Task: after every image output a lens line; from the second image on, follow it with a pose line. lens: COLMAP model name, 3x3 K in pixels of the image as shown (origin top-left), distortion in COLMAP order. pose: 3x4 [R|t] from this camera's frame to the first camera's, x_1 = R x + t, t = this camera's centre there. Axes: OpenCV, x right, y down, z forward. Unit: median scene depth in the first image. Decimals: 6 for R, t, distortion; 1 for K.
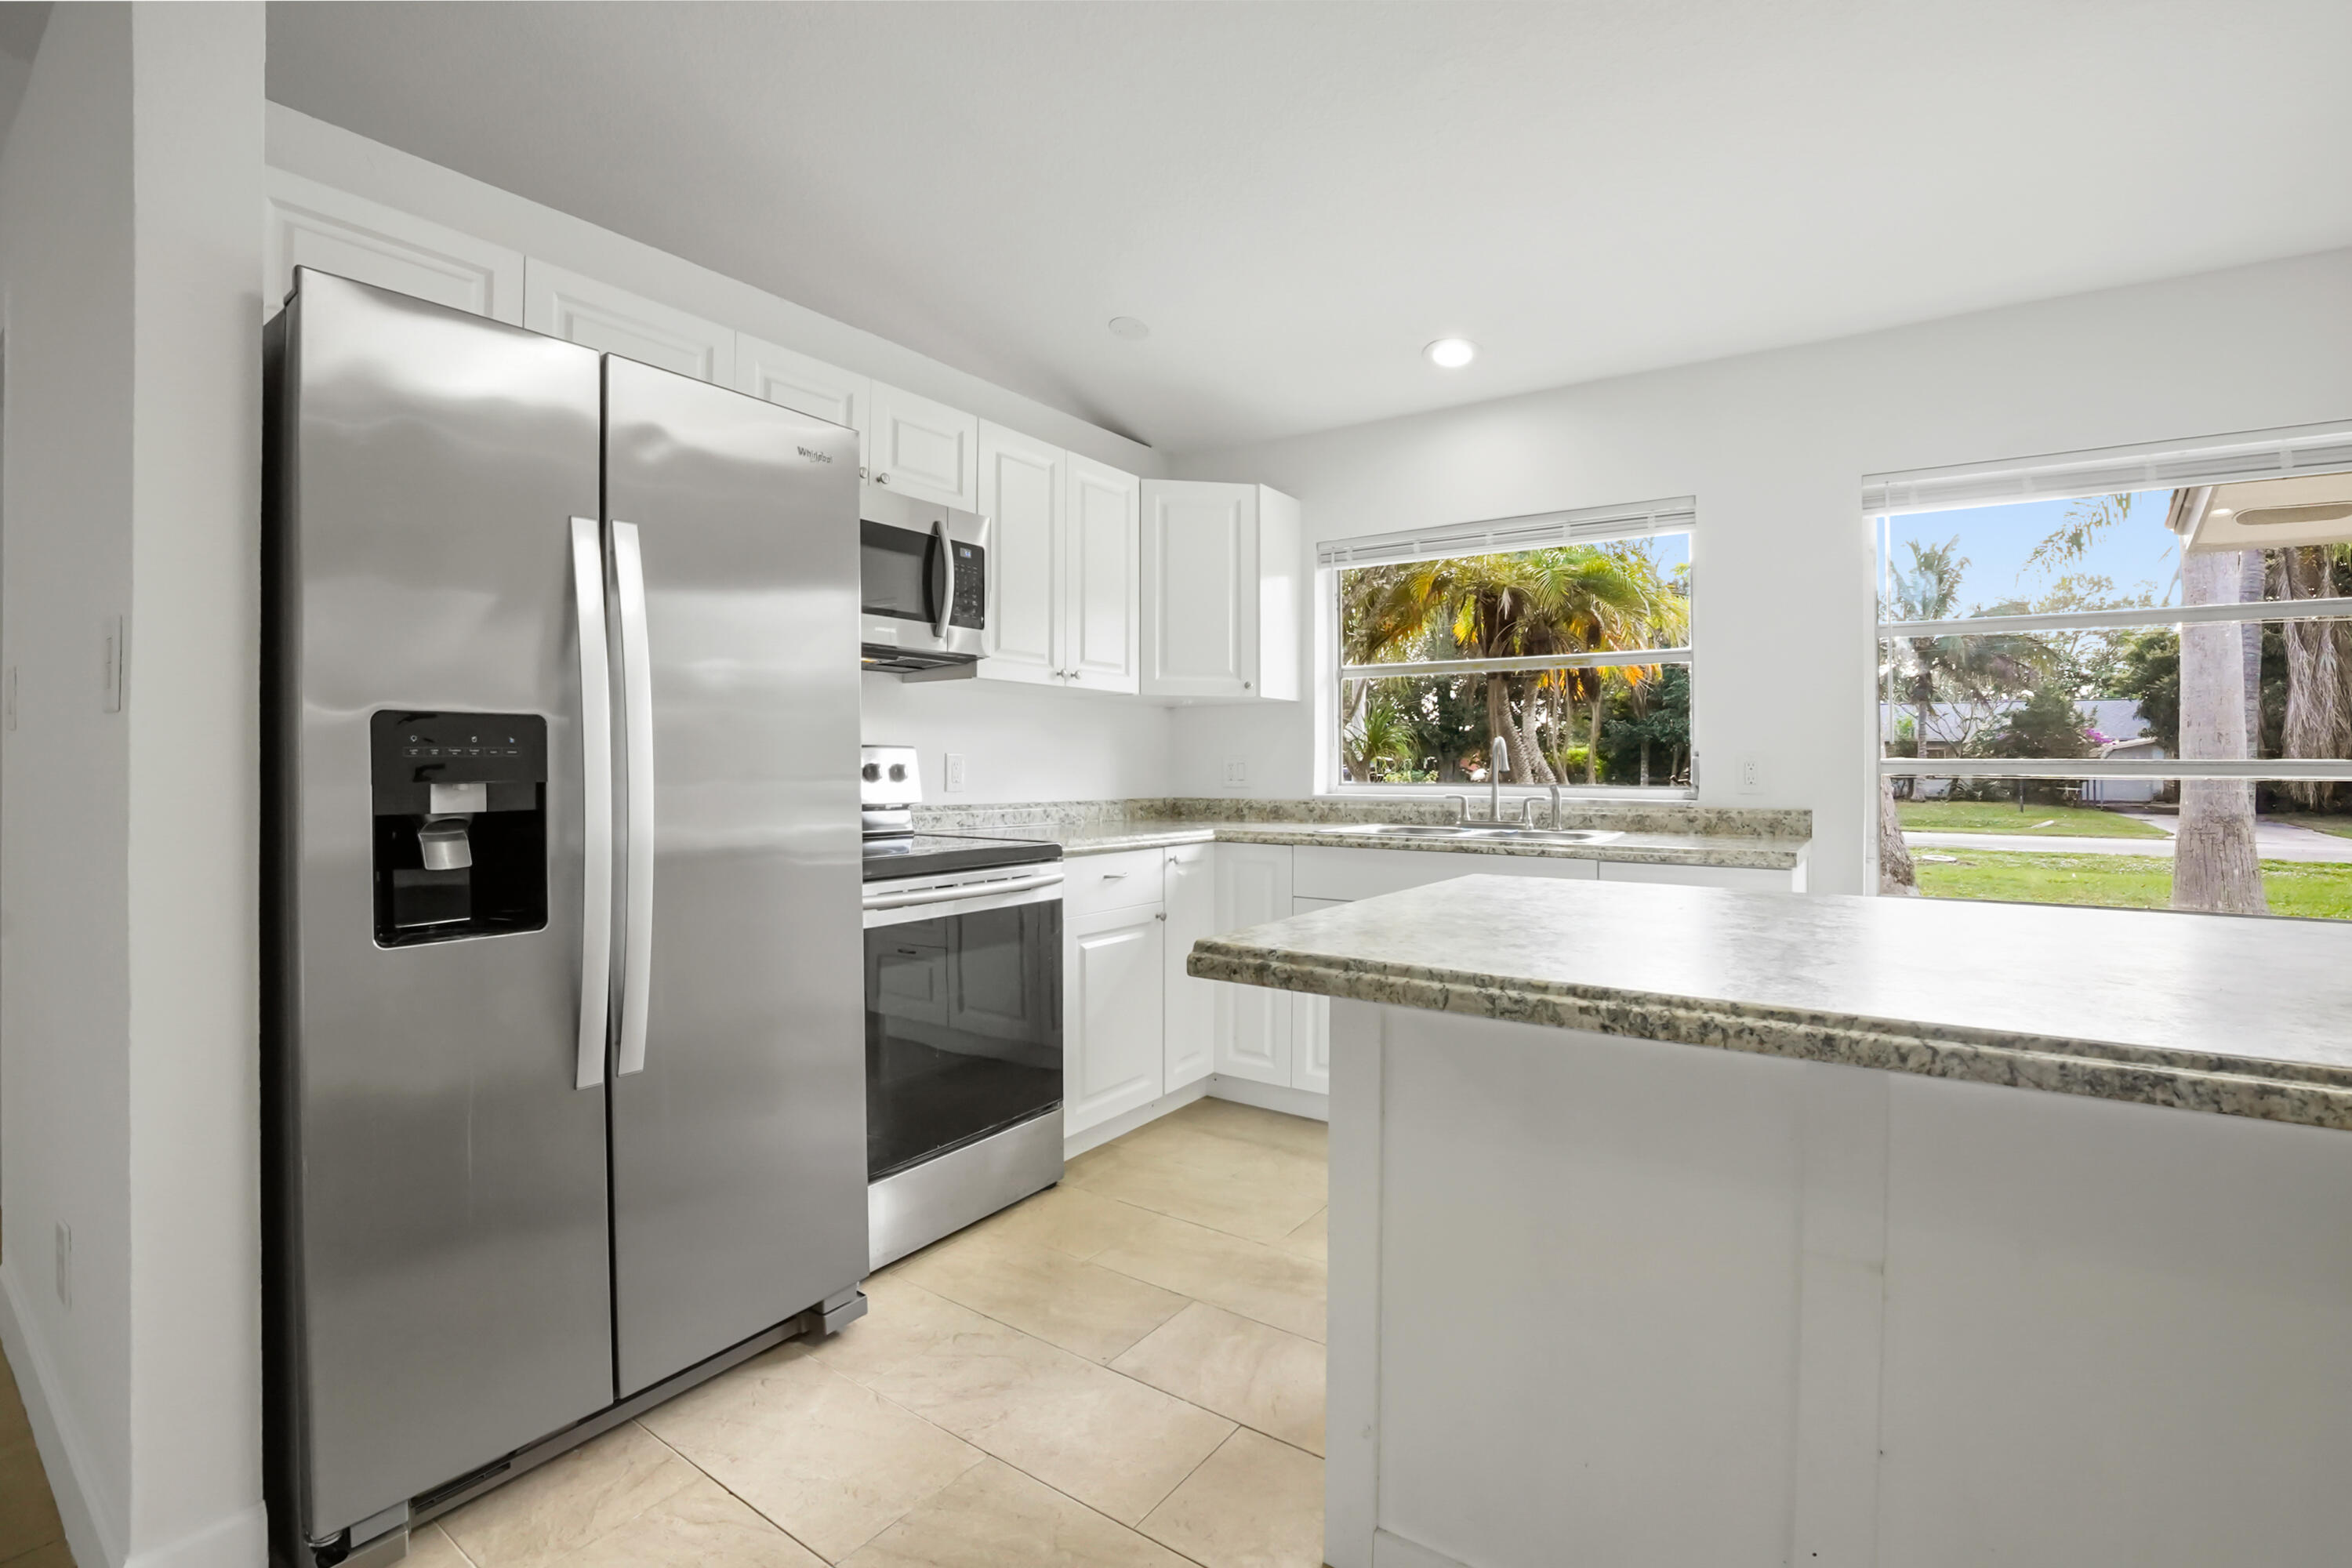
lens RADIAL K [[1039.5, 0, 1241.1], [0, 1039.5, 736.4], [0, 0, 1]] dist [-0.057010, 0.000224]
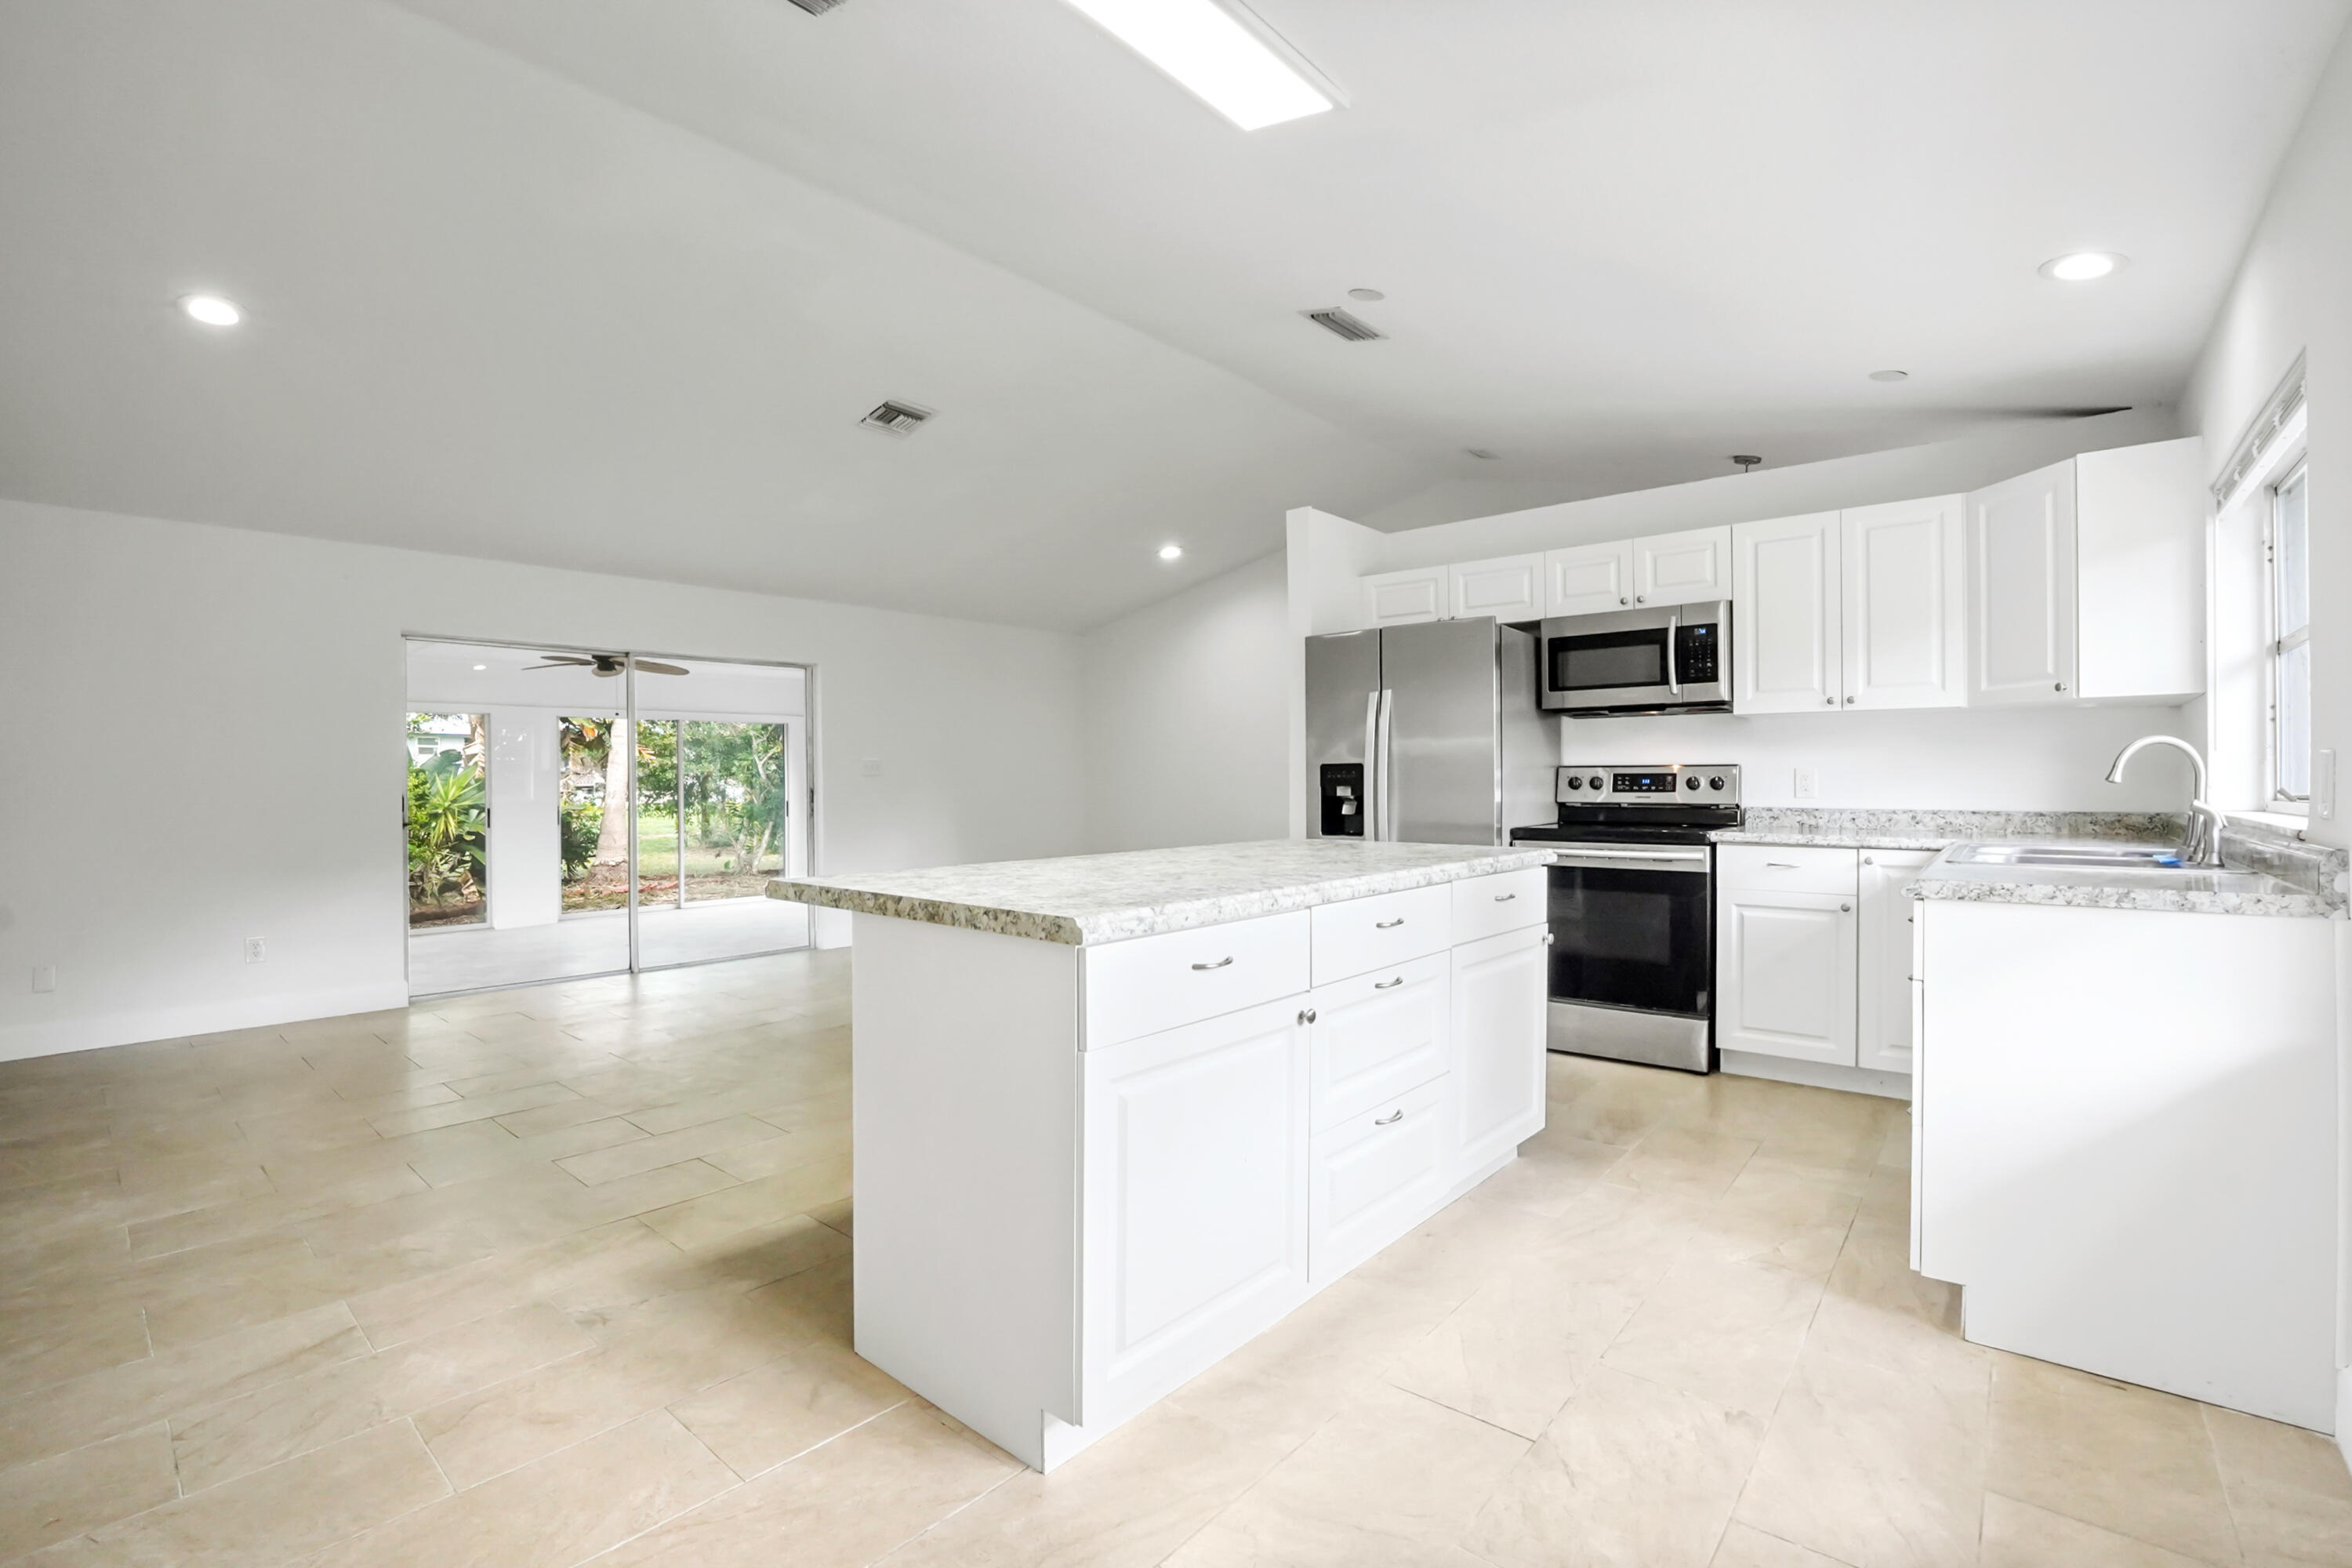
lens RADIAL K [[1061.8, 0, 1167.5], [0, 1061.8, 786.9], [0, 0, 1]] dist [-0.075365, 0.017773]
pose [[-0.135401, 0.004136, -0.990782, 1.172000], [0.033784, 0.999429, -0.000445, 0.014173], [0.990215, -0.033532, -0.135463, 0.416216]]
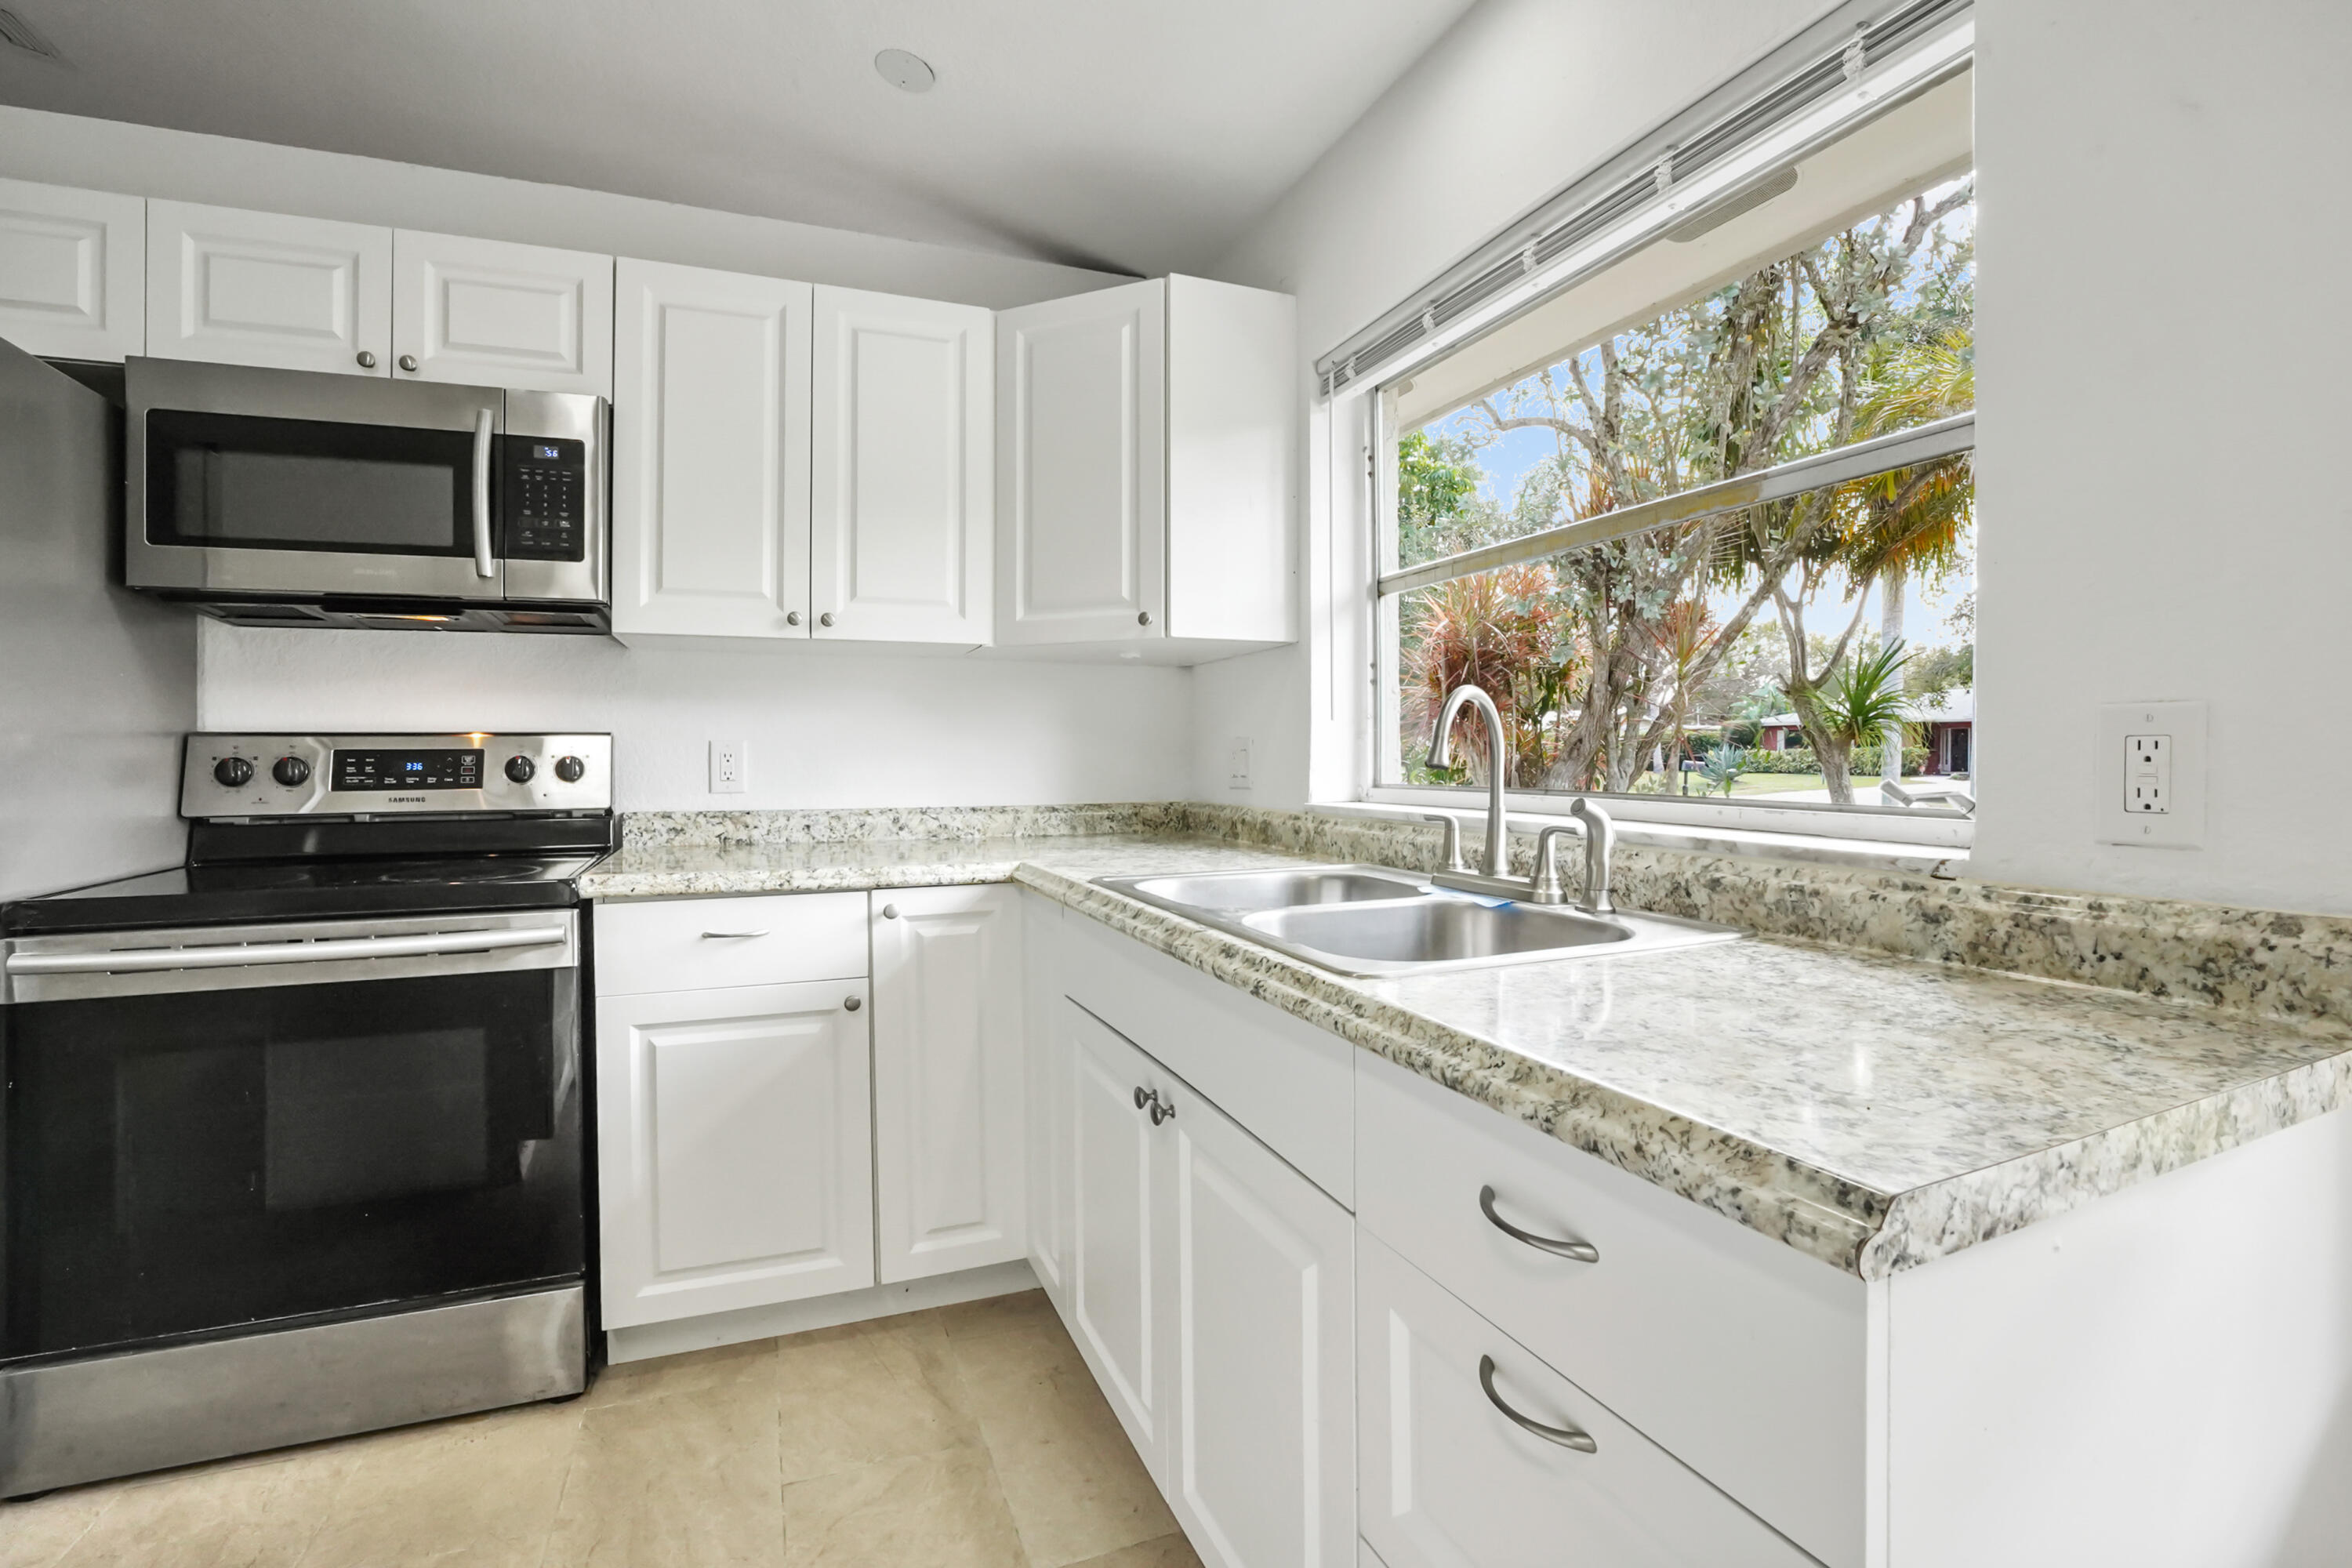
lens RADIAL K [[1059.1, 0, 1192.7], [0, 1059.1, 766.8], [0, 0, 1]] dist [-0.065216, 0.013475]
pose [[0.818809, 0.001012, -0.574065, 0.448105], [0.024182, 0.999050, 0.036252, 0.016620], [0.573556, -0.043566, 0.818007, 0.620137]]
